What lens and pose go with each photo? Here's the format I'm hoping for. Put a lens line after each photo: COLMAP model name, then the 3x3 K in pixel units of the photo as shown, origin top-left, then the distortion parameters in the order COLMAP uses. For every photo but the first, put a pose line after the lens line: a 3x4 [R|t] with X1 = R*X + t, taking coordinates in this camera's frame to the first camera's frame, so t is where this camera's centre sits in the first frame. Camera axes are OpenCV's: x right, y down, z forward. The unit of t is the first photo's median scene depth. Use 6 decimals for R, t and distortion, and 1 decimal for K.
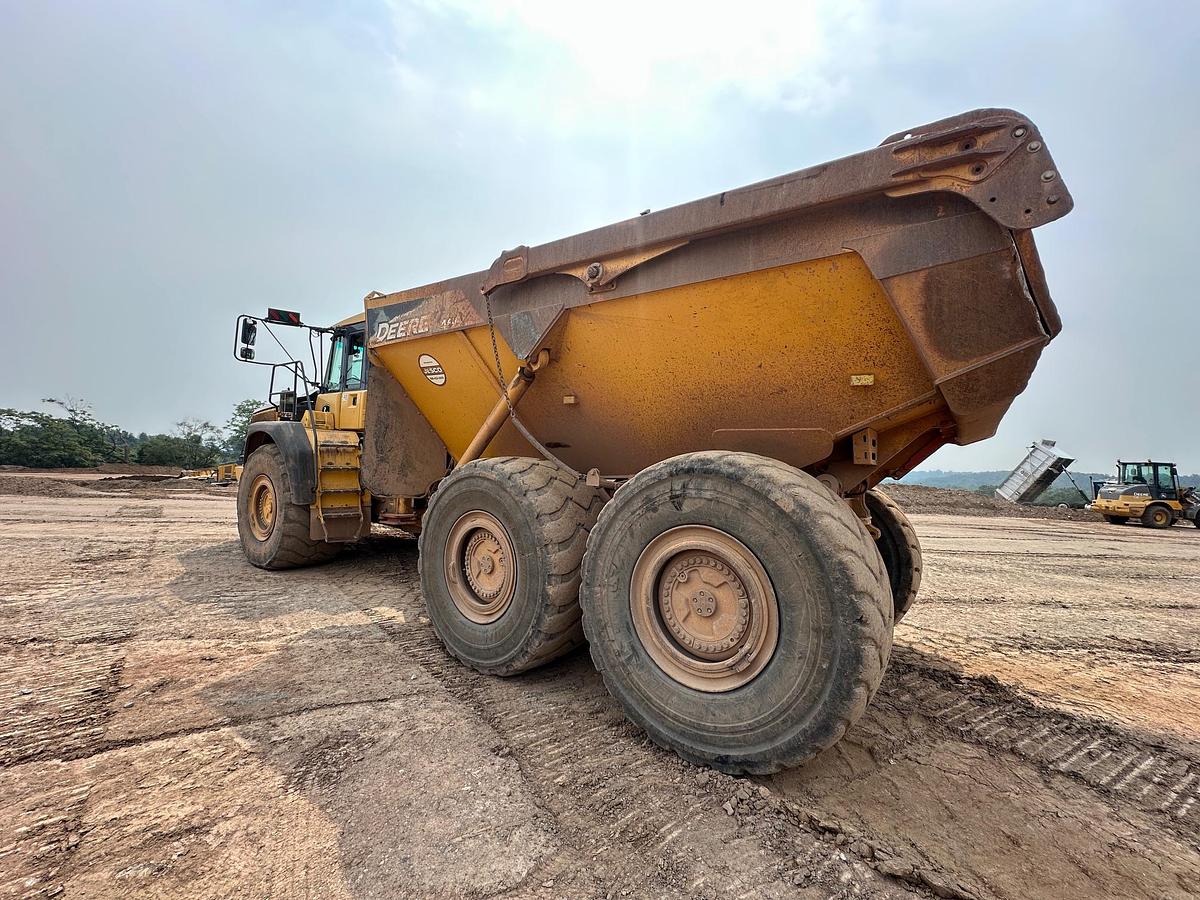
lens RADIAL K [[477.5, 0, 601.3], [0, 477.5, 451.1], [0, 0, 1]] dist [-0.001502, 0.000463]
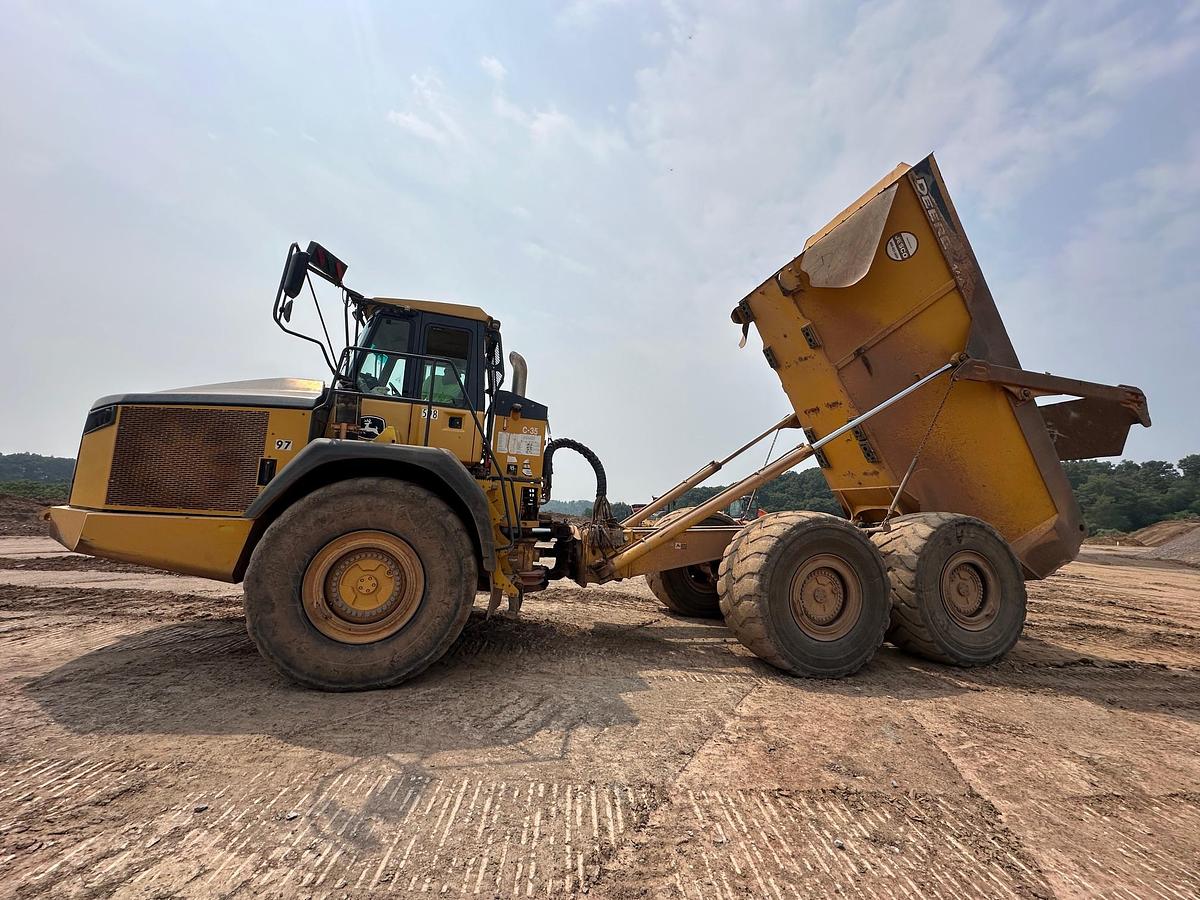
lens RADIAL K [[477.5, 0, 601.3], [0, 477.5, 451.1], [0, 0, 1]] dist [-0.001502, 0.000463]
pose [[0.619061, 0.086111, 0.780608, -1.835329], [-0.046584, 0.996247, -0.072955, -0.035829], [-0.783960, 0.008800, 0.620749, 0.725477]]
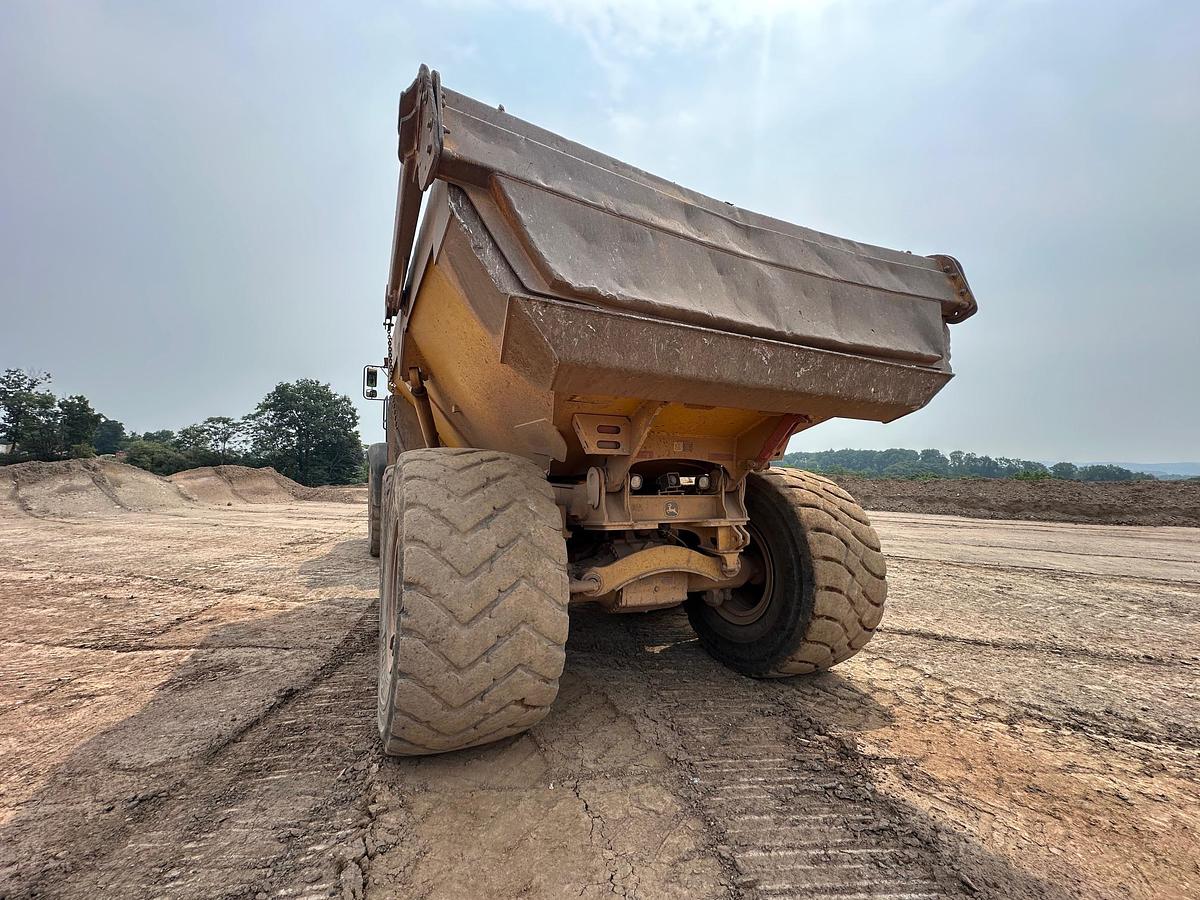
lens RADIAL K [[477.5, 0, 601.3], [0, 477.5, 451.1], [0, 0, 1]] dist [-0.001502, 0.000463]
pose [[0.891097, -0.050004, -0.451050, 0.842823], [0.041950, 0.998732, -0.027845, 0.041496], [0.451870, 0.005891, 0.892064, 0.186845]]
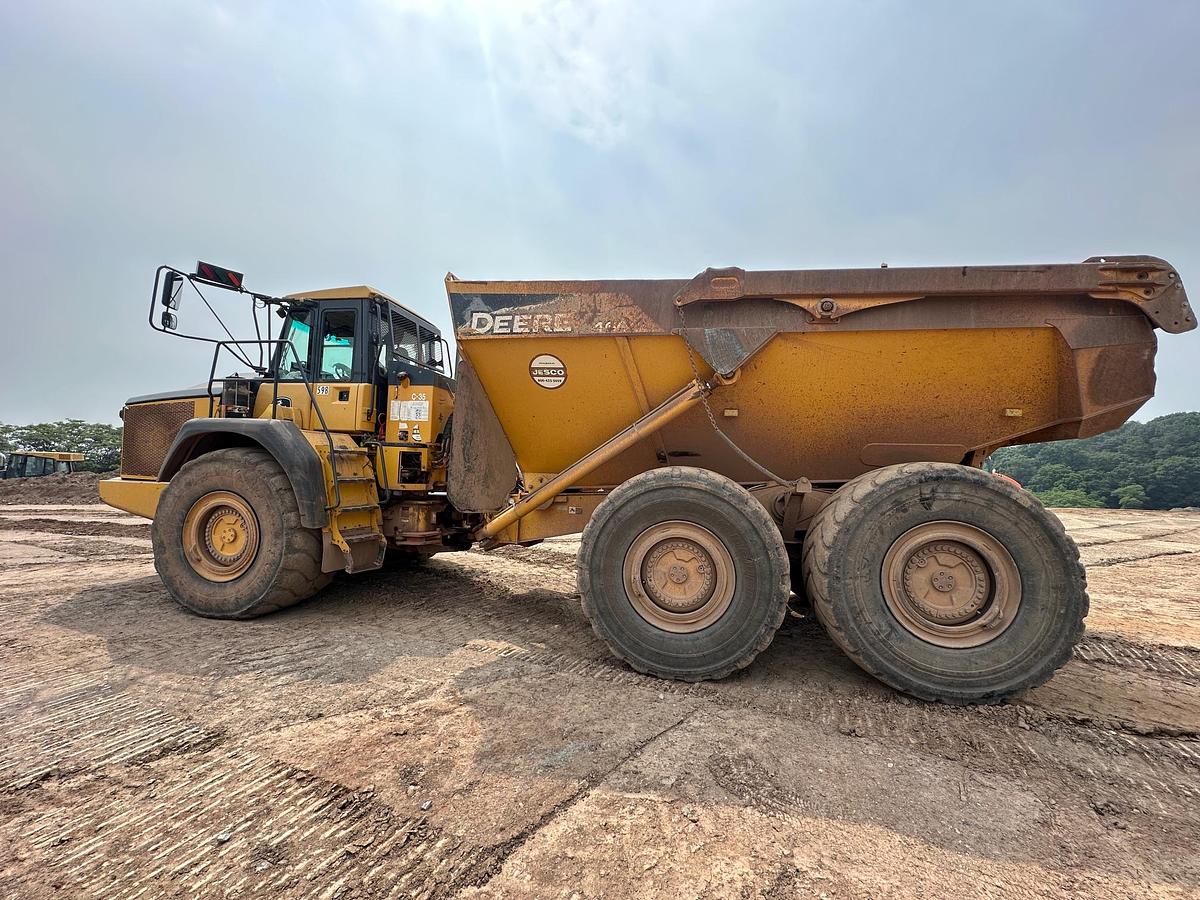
lens RADIAL K [[477.5, 0, 601.3], [0, 477.5, 451.1], [0, 0, 1]] dist [-0.001502, 0.000463]
pose [[0.907152, 0.003547, 0.420788, -0.893921], [-0.002448, 0.999992, -0.003152, -0.019539], [-0.420796, 0.001829, 0.907153, 0.170601]]
